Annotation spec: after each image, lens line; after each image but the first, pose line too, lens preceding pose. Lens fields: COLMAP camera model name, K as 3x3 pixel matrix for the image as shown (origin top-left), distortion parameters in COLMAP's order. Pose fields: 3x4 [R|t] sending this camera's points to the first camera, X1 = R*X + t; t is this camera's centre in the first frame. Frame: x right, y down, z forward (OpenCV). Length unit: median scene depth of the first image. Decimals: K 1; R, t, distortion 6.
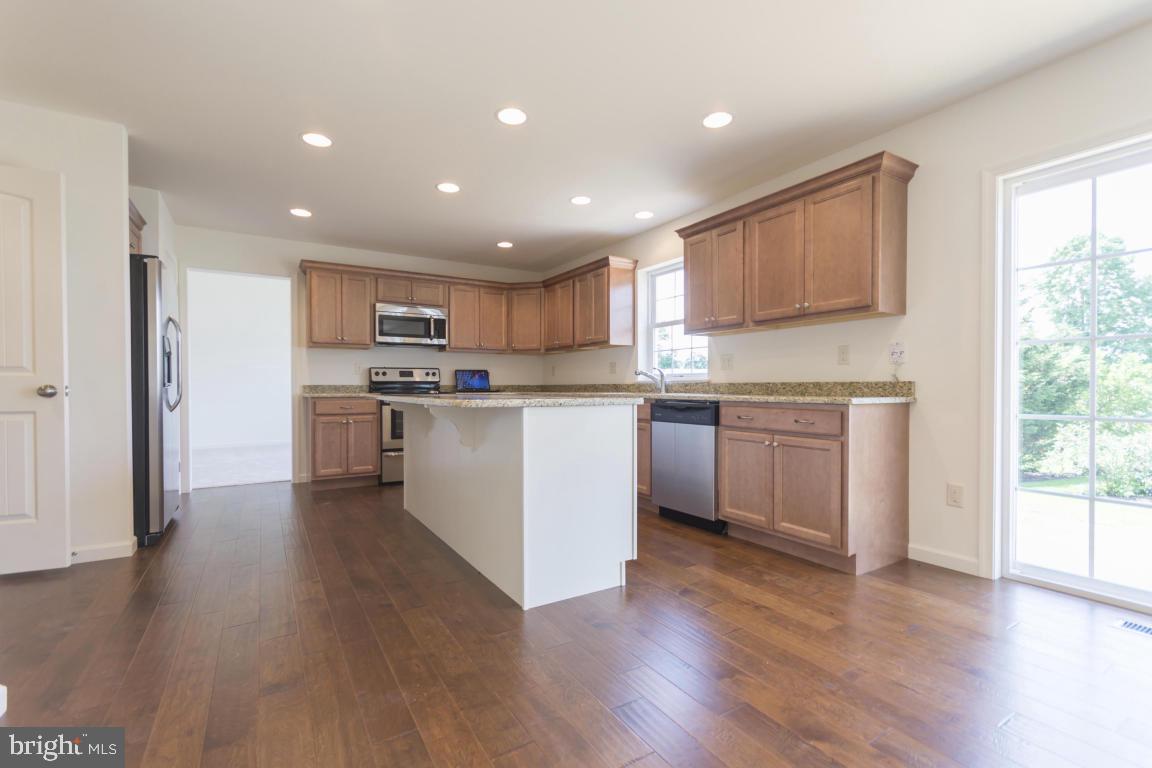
lens RADIAL K [[505.1, 0, 558.8], [0, 505.1, 392.3], [0, 0, 1]] dist [-0.000603, -0.000700]
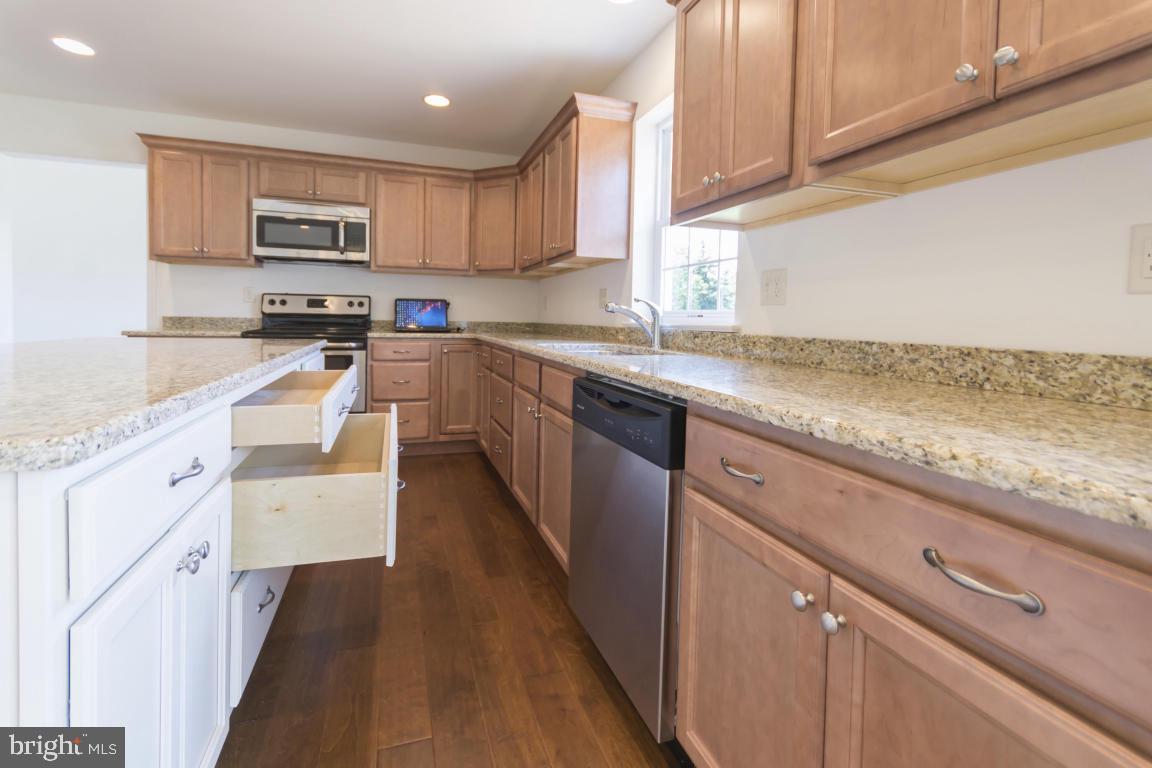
lens RADIAL K [[505.1, 0, 566.4], [0, 505.1, 339.3], [0, 0, 1]] dist [-0.000603, -0.000700]
pose [[0.976457, 0.031089, -0.213461, 0.194507], [-0.024438, 0.999132, 0.033725, -0.019548], [0.214324, -0.027715, 0.976369, 0.410621]]
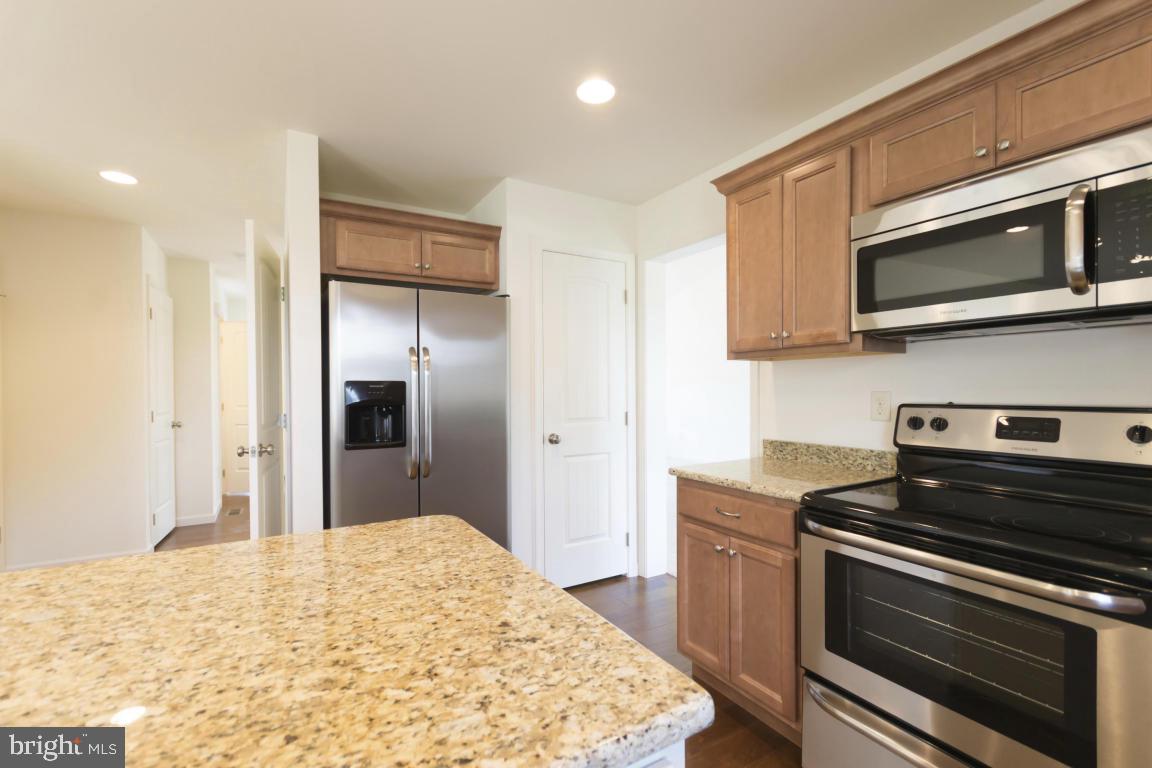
lens RADIAL K [[505.1, 0, 571.4], [0, 505.1, 389.5], [0, 0, 1]] dist [-0.000603, -0.000700]
pose [[-0.028328, 0.007235, -0.999572, -0.020531], [-0.003153, 0.999968, 0.007327, -0.062322], [0.999594, 0.003359, -0.028305, 0.799783]]
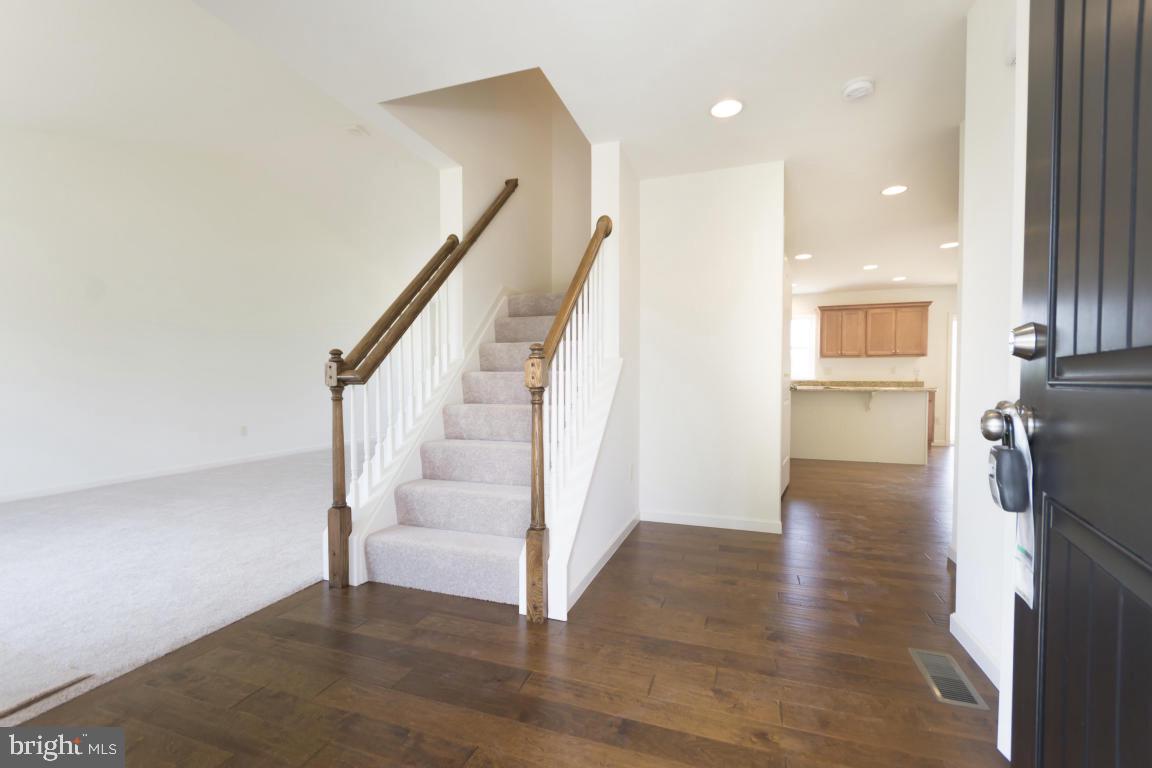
lens RADIAL K [[505.1, 0, 572.3], [0, 505.1, 387.0], [0, 0, 1]] dist [-0.000603, -0.000700]
pose [[0.768914, -0.006756, 0.639317, -1.397487], [0.004753, 0.999977, 0.004851, -0.007524], [-0.639335, -0.000691, 0.768928, 0.053846]]
